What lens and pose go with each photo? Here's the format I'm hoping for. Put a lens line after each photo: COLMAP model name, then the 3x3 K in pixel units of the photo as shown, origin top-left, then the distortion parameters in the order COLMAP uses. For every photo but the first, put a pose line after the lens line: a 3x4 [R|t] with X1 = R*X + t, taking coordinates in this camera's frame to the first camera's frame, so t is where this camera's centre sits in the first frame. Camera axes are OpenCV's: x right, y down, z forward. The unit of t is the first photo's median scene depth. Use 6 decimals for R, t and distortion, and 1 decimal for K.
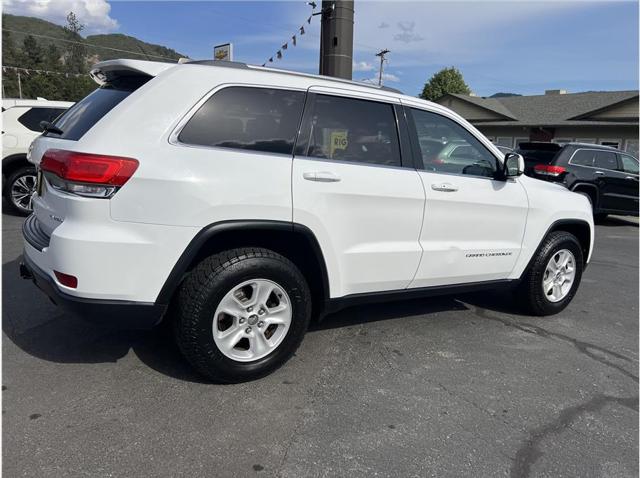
lens RADIAL K [[481.6, 0, 324.8], [0, 481.6, 242.1], [0, 0, 1]] dist [0.054118, -0.055308]
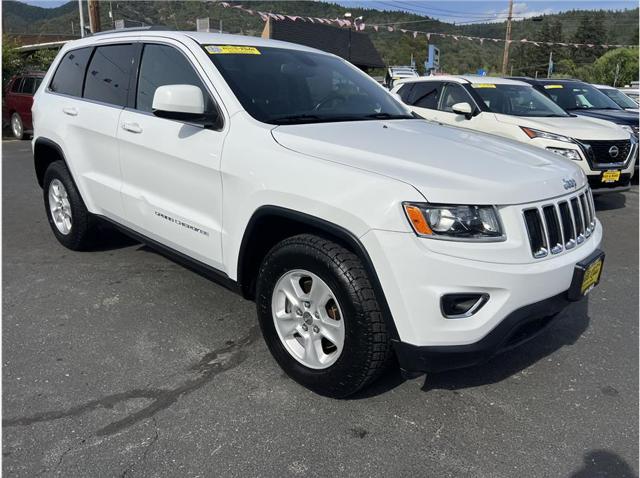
lens RADIAL K [[481.6, 0, 325.5], [0, 481.6, 241.5], [0, 0, 1]] dist [0.054118, -0.055308]
pose [[0.249368, 0.223516, -0.942261, 1.405606], [-0.203696, 0.963338, 0.174607, -0.157732], [0.946744, 0.148394, 0.285755, 1.251827]]
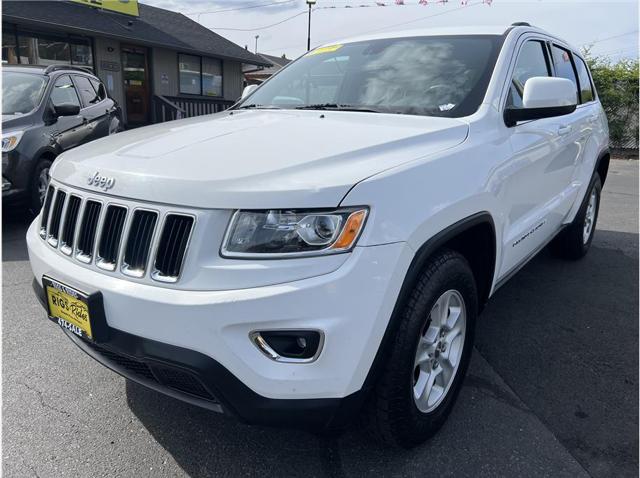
lens RADIAL K [[481.6, 0, 320.9], [0, 481.6, 244.7], [0, 0, 1]] dist [0.054118, -0.055308]
pose [[-0.940237, 0.017147, -0.340089, 0.716566], [-0.137939, 0.893942, 0.426428, -0.397102], [0.311332, 0.447855, -0.838152, 2.395703]]
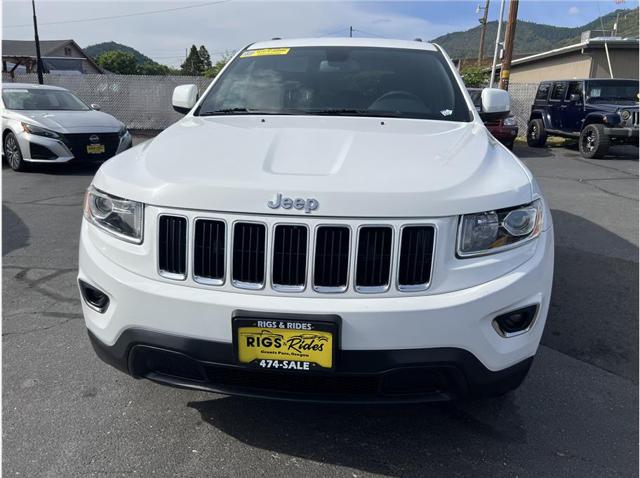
lens RADIAL K [[481.6, 0, 324.2], [0, 481.6, 236.3], [0, 0, 1]] dist [0.054118, -0.055308]
pose [[-0.622859, 0.138988, -0.769889, 1.145523], [-0.211298, 0.917633, 0.336605, -0.338346], [0.753260, 0.372333, -0.542188, 2.136701]]
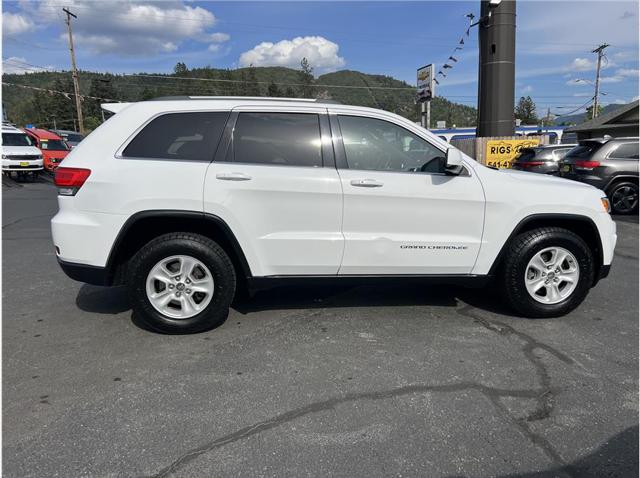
lens RADIAL K [[481.6, 0, 324.1], [0, 481.6, 236.1], [0, 0, 1]] dist [0.054118, -0.055308]
pose [[0.906261, 0.002759, -0.422710, 0.701700], [-0.023405, 0.998772, -0.043659, 0.065270], [0.422071, 0.049460, 0.905213, -0.036105]]
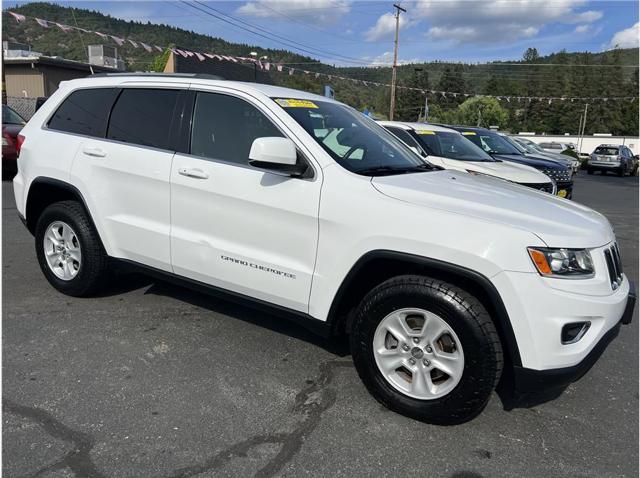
lens RADIAL K [[481.6, 0, 323.2], [0, 481.6, 238.0], [0, 0, 1]] dist [0.054118, -0.055308]
pose [[0.458299, 0.150644, -0.875939, 1.334040], [-0.208105, 0.976324, 0.059026, -0.110285], [0.864092, 0.155236, 0.478798, 0.888044]]
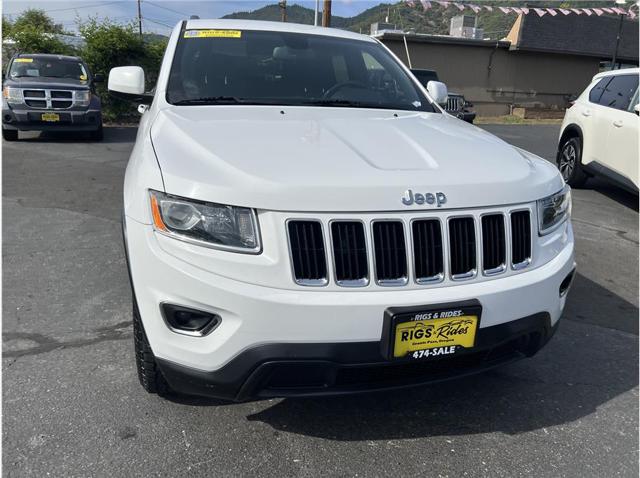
lens RADIAL K [[481.6, 0, 323.7], [0, 481.6, 243.9], [0, 0, 1]] dist [0.054118, -0.055308]
pose [[-0.265311, 0.224565, -0.937646, 1.307178], [-0.247646, 0.924000, 0.291369, -0.271431], [0.931816, 0.309507, -0.189535, 1.830610]]
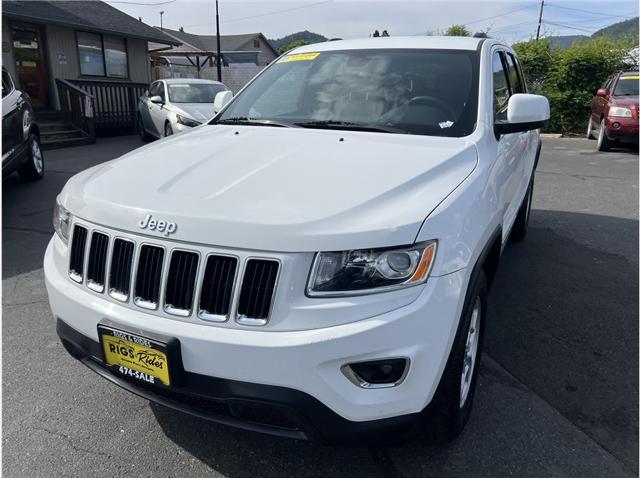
lens RADIAL K [[481.6, 0, 324.4], [0, 481.6, 243.3], [0, 0, 1]] dist [0.054118, -0.055308]
pose [[-0.854378, 0.097408, -0.510442, 0.883744], [-0.161628, 0.883741, 0.439179, -0.442155], [0.493878, 0.457726, -0.739305, 2.324032]]
